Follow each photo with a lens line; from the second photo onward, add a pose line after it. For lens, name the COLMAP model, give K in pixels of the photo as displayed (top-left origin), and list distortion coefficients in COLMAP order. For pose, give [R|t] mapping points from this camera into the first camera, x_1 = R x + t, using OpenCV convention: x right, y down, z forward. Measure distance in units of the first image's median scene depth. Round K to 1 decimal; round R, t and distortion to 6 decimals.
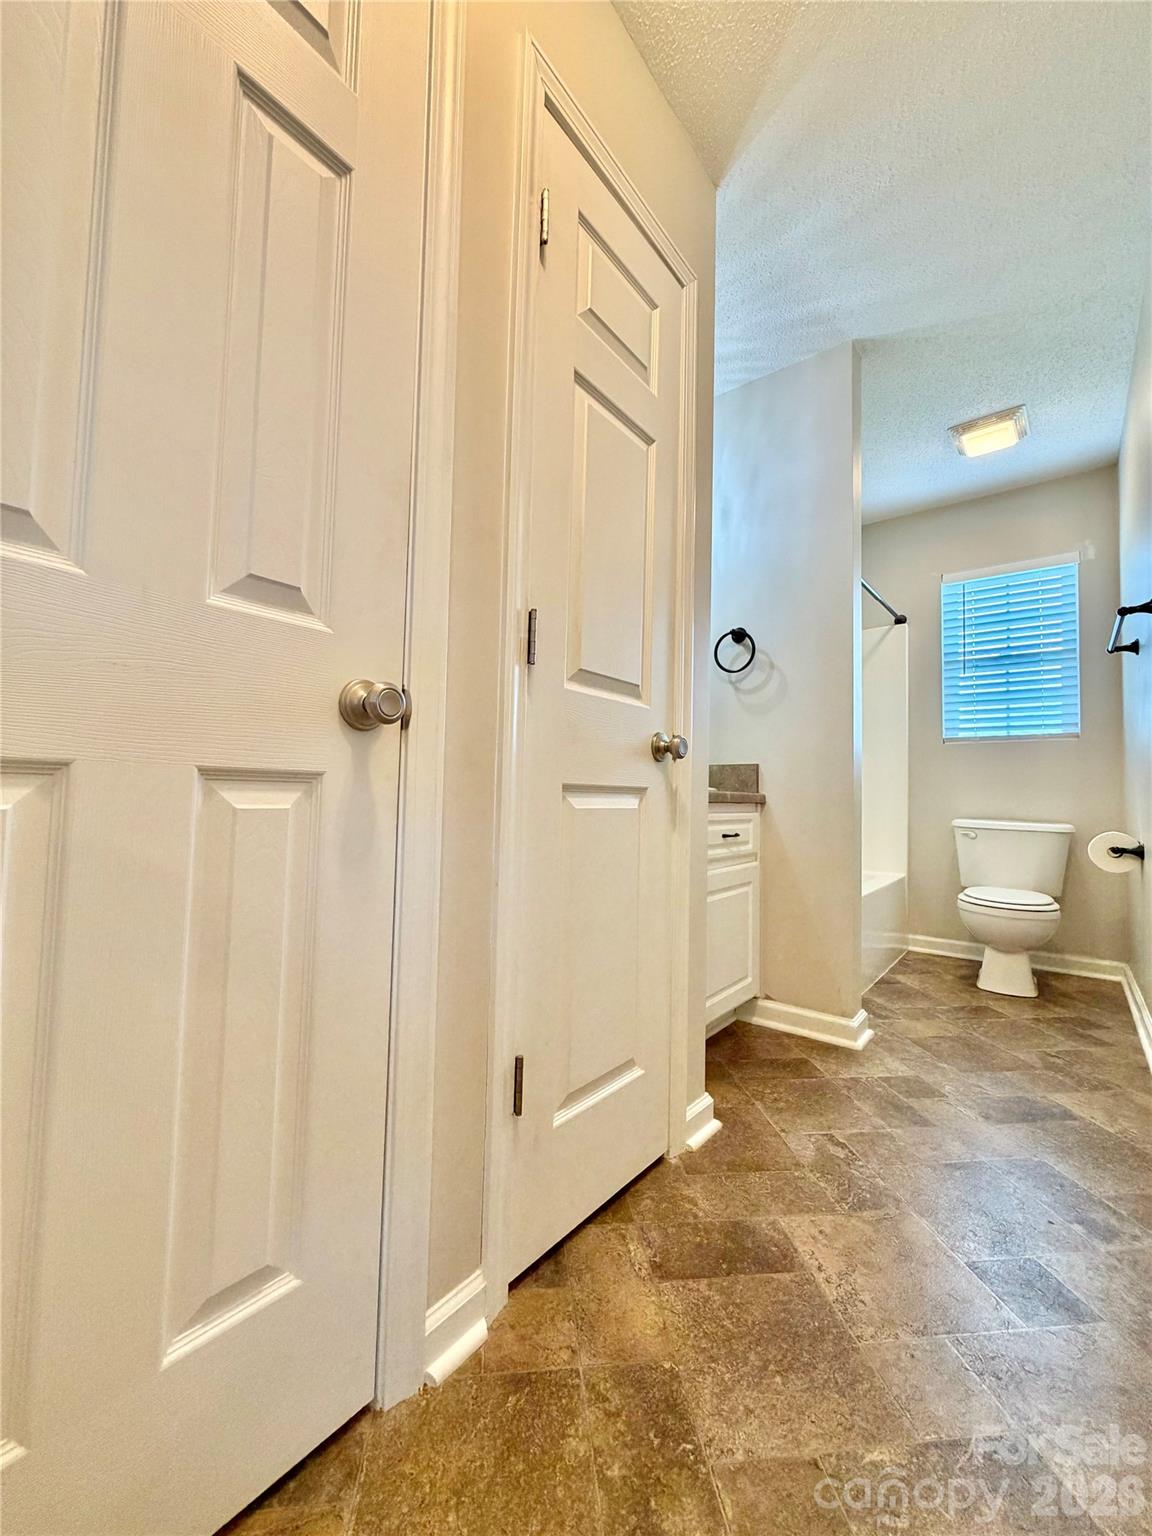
lens RADIAL K [[611.6, 0, 576.6], [0, 611.6, 764.3], [0, 0, 1]] dist [0.001544, -0.000159]
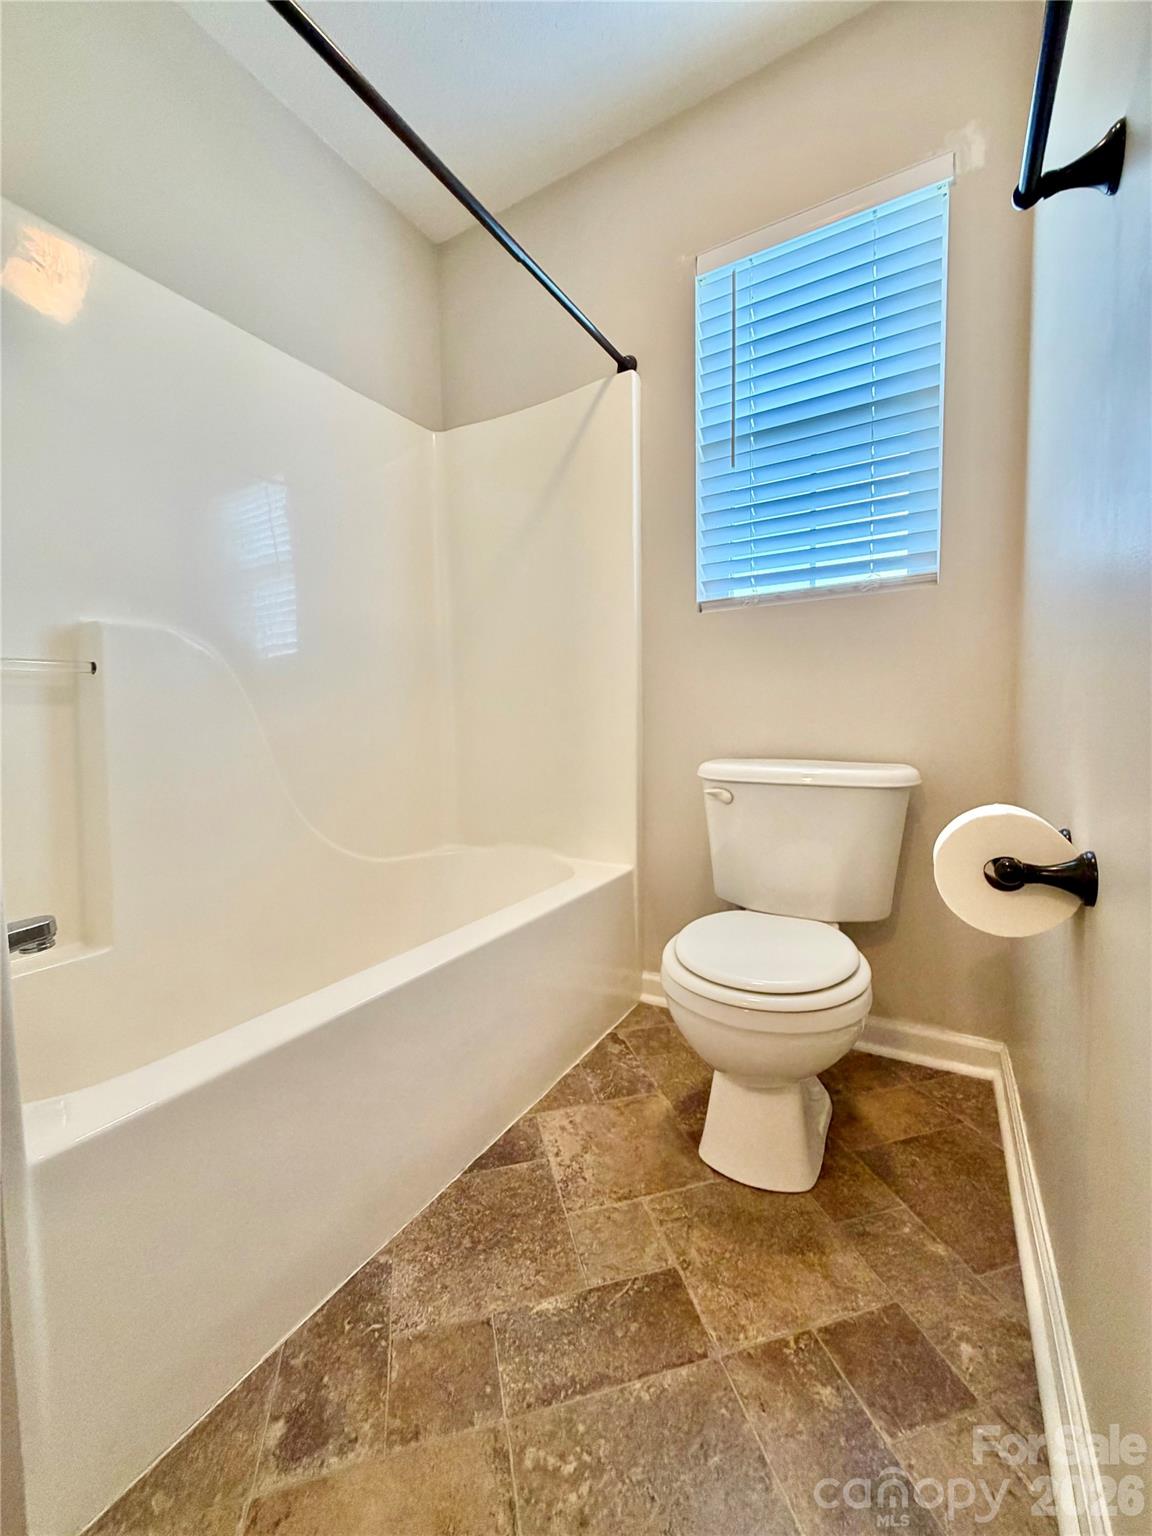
lens RADIAL K [[611.6, 0, 576.6], [0, 611.6, 764.3], [0, 0, 1]] dist [0.001544, -0.000159]
pose [[0.990322, -0.048298, 0.130115, 0.470144], [0.032840, 0.992419, 0.118432, 0.031173], [-0.134849, -0.113013, 0.984400, 0.548144]]
